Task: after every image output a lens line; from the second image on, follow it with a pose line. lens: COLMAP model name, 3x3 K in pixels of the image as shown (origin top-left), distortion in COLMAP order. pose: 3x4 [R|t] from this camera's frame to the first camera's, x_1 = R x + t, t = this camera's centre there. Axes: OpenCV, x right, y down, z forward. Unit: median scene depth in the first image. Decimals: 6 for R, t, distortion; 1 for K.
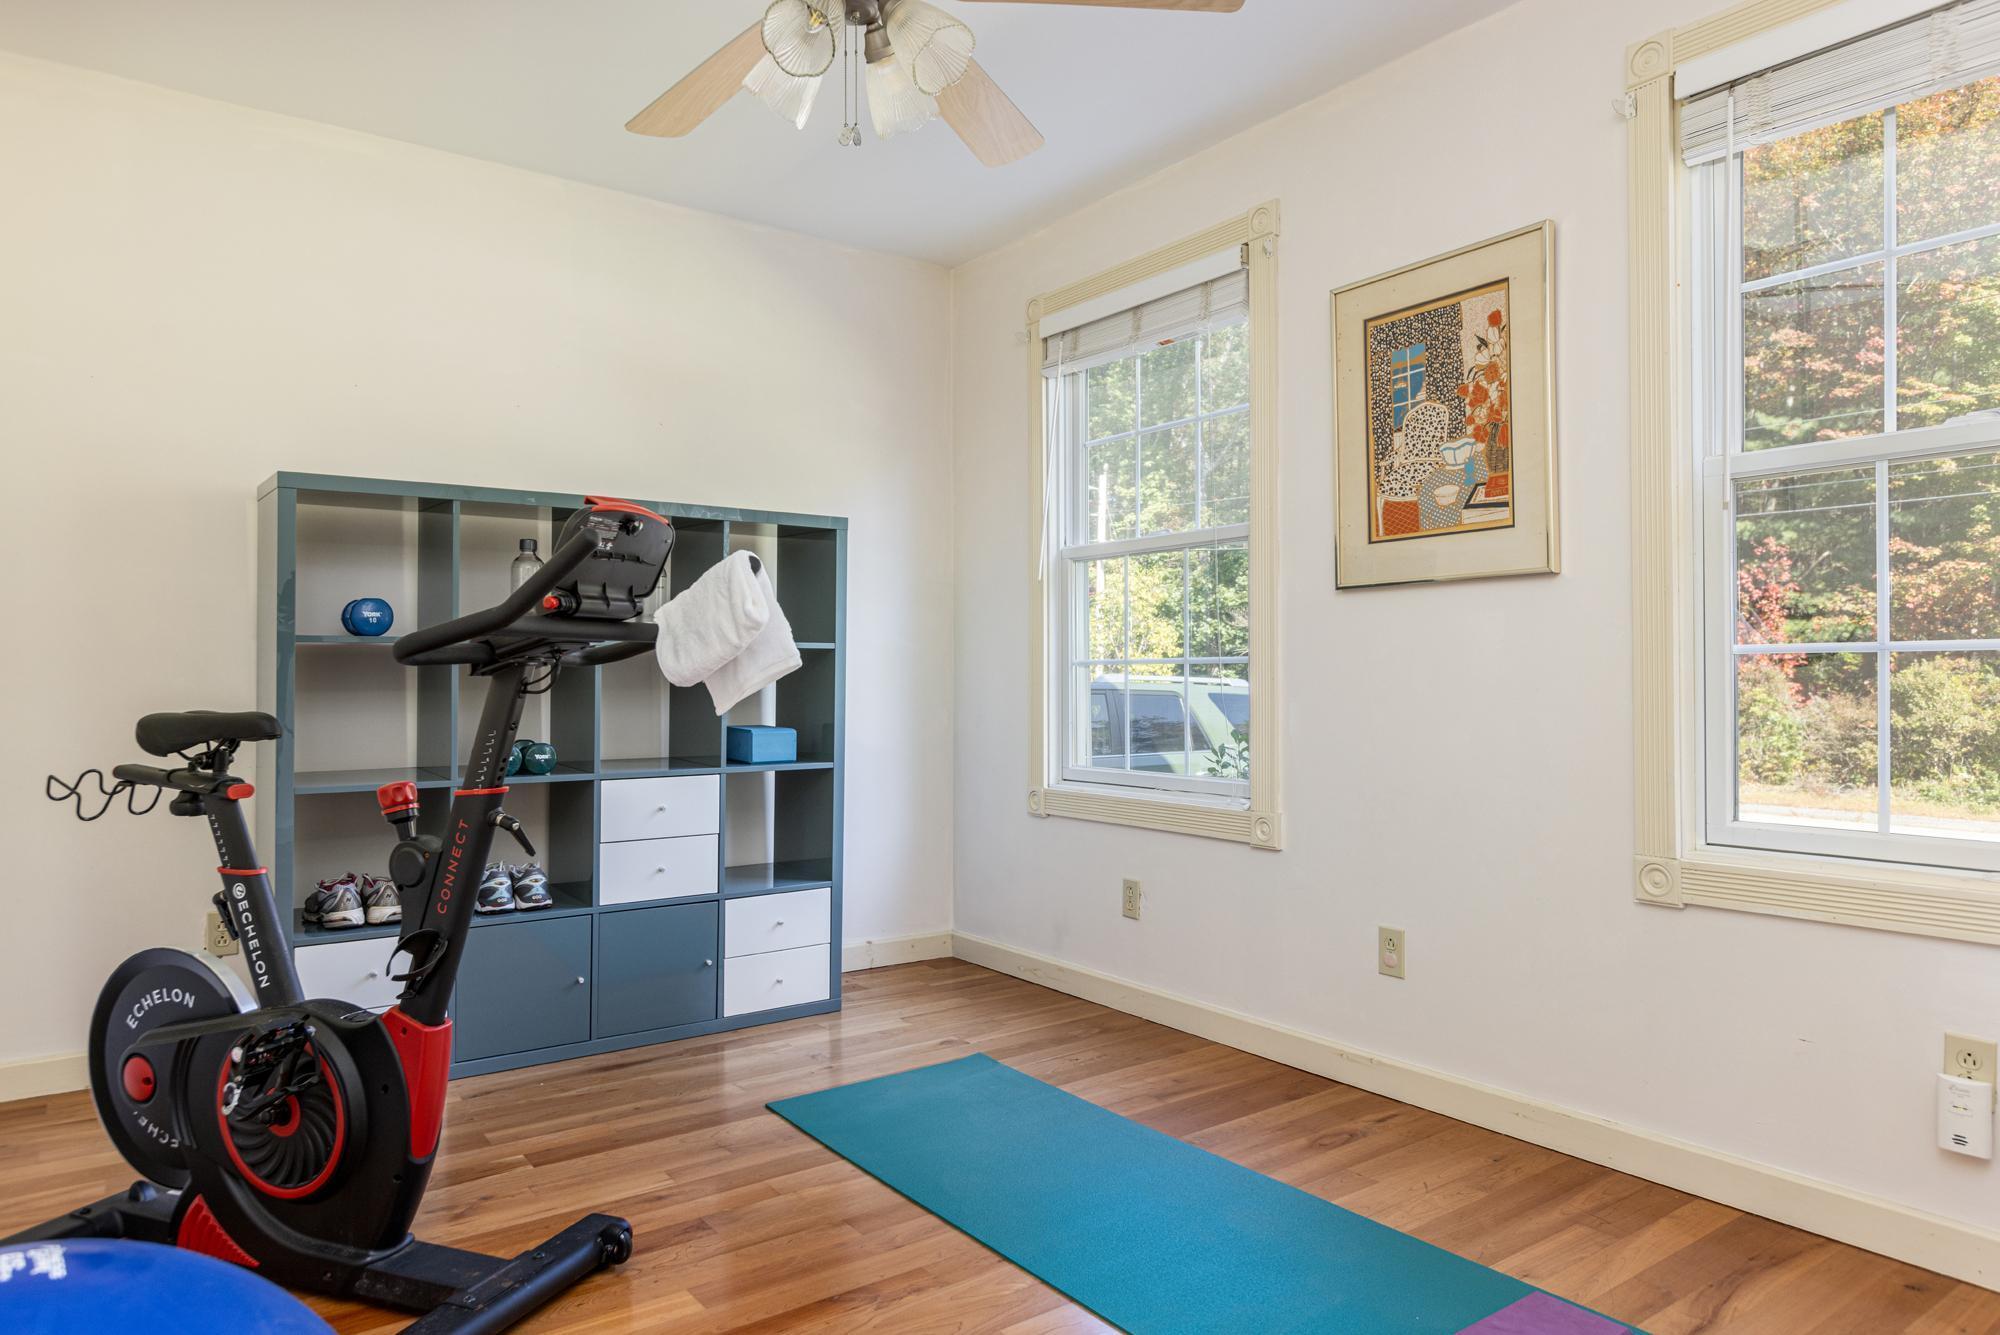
lens RADIAL K [[1311.0, 0, 1003.0], [0, 1311.0, 665.1], [0, 0, 1]] dist [0.012661, -0.002439]
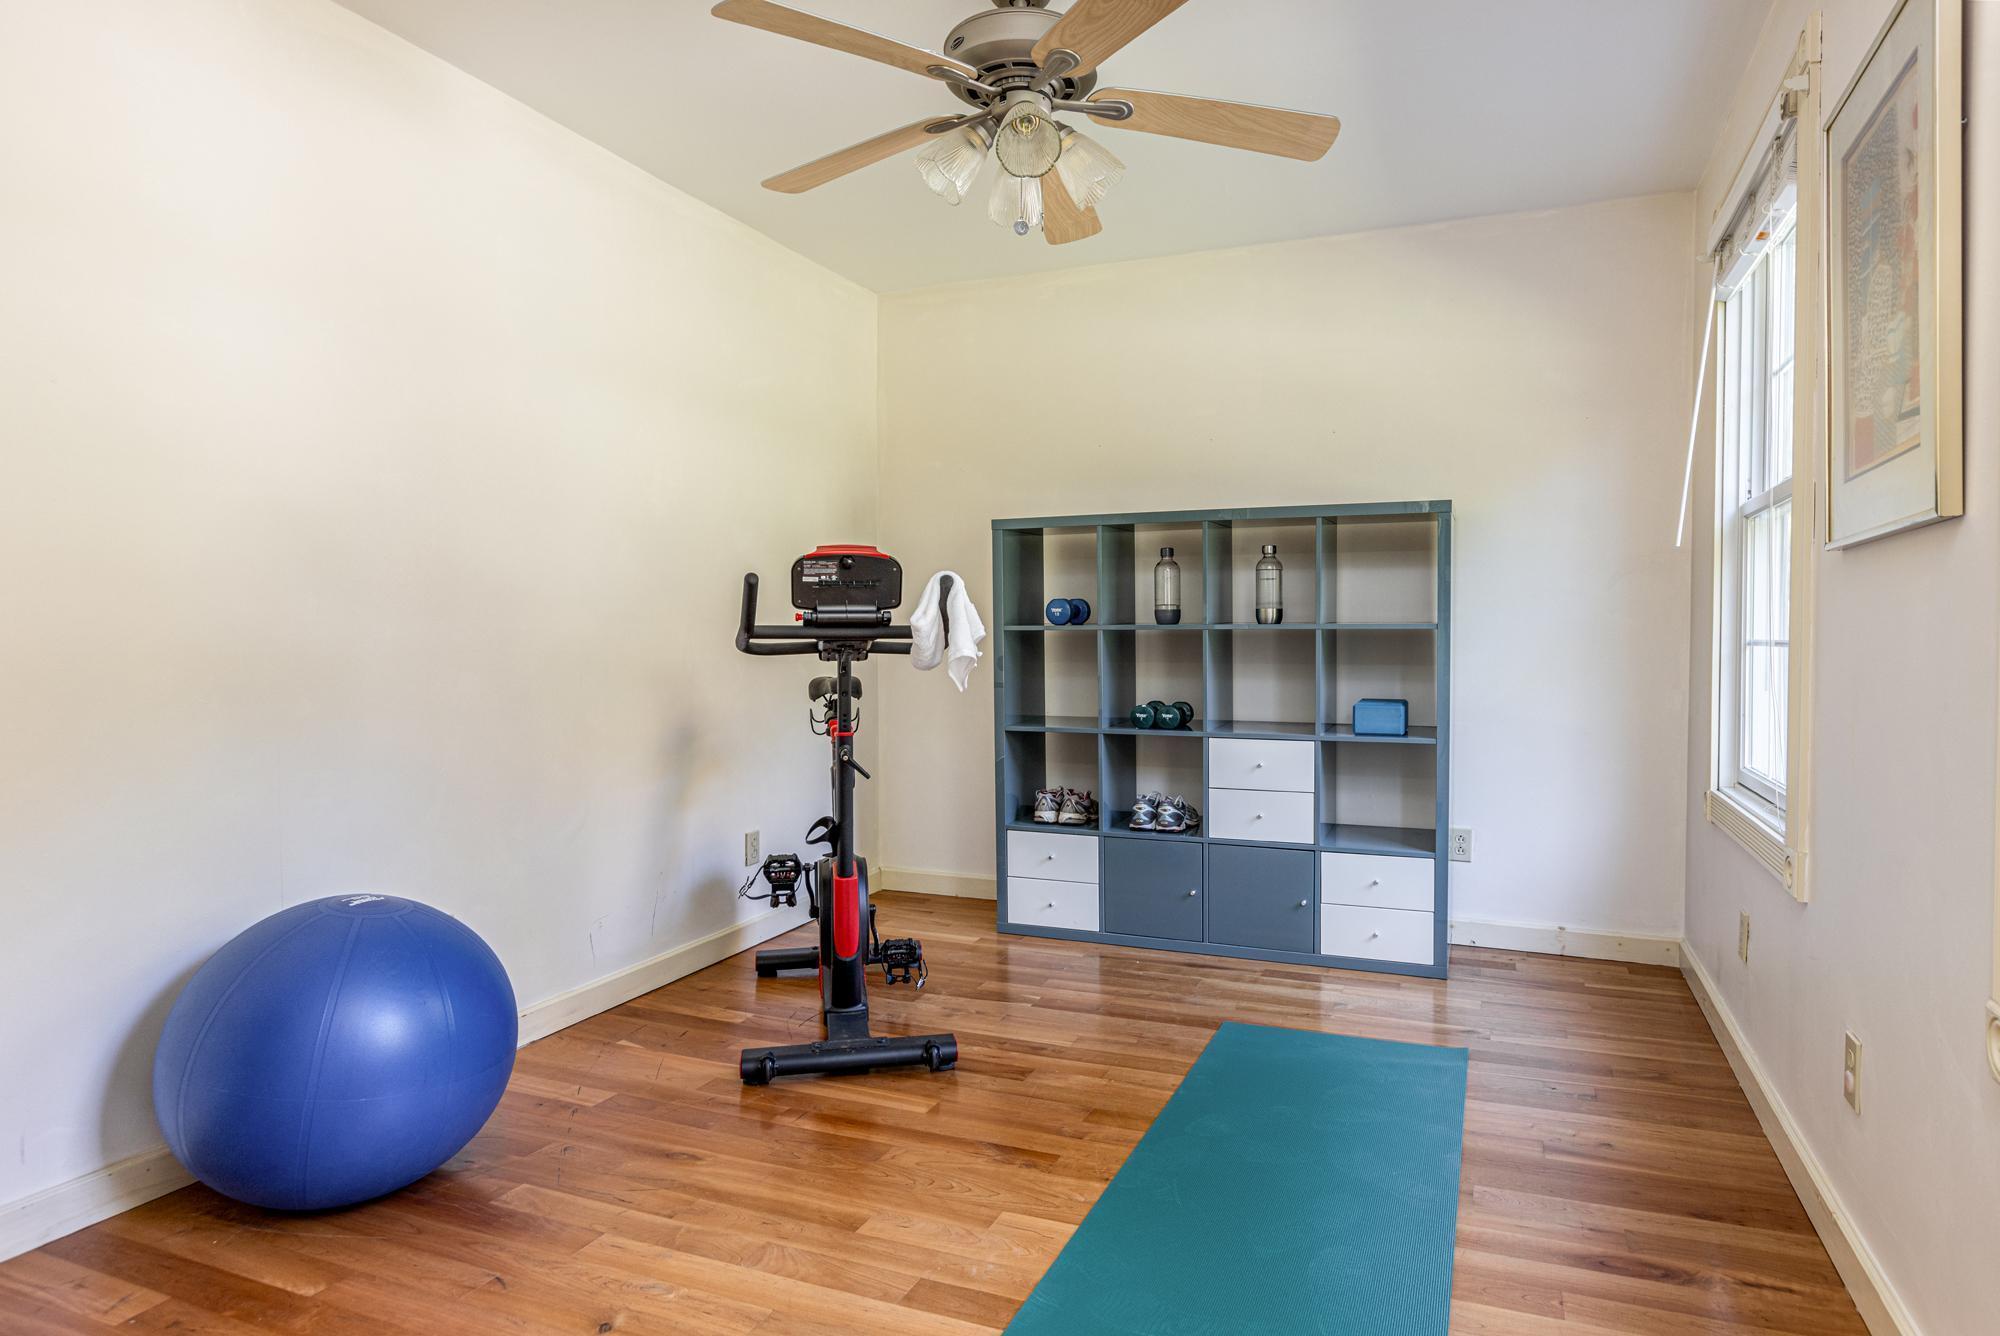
lens RADIAL K [[1146.1, 0, 1007.2], [0, 1146.1, 661.6], [0, 0, 1]] dist [0.004571, 0.000886]
pose [[0.510047, 0.020222, -0.859909, 0.531902], [0.009075, 0.999541, 0.028888, -0.017725], [0.860099, -0.022538, 0.509630, 0.282053]]
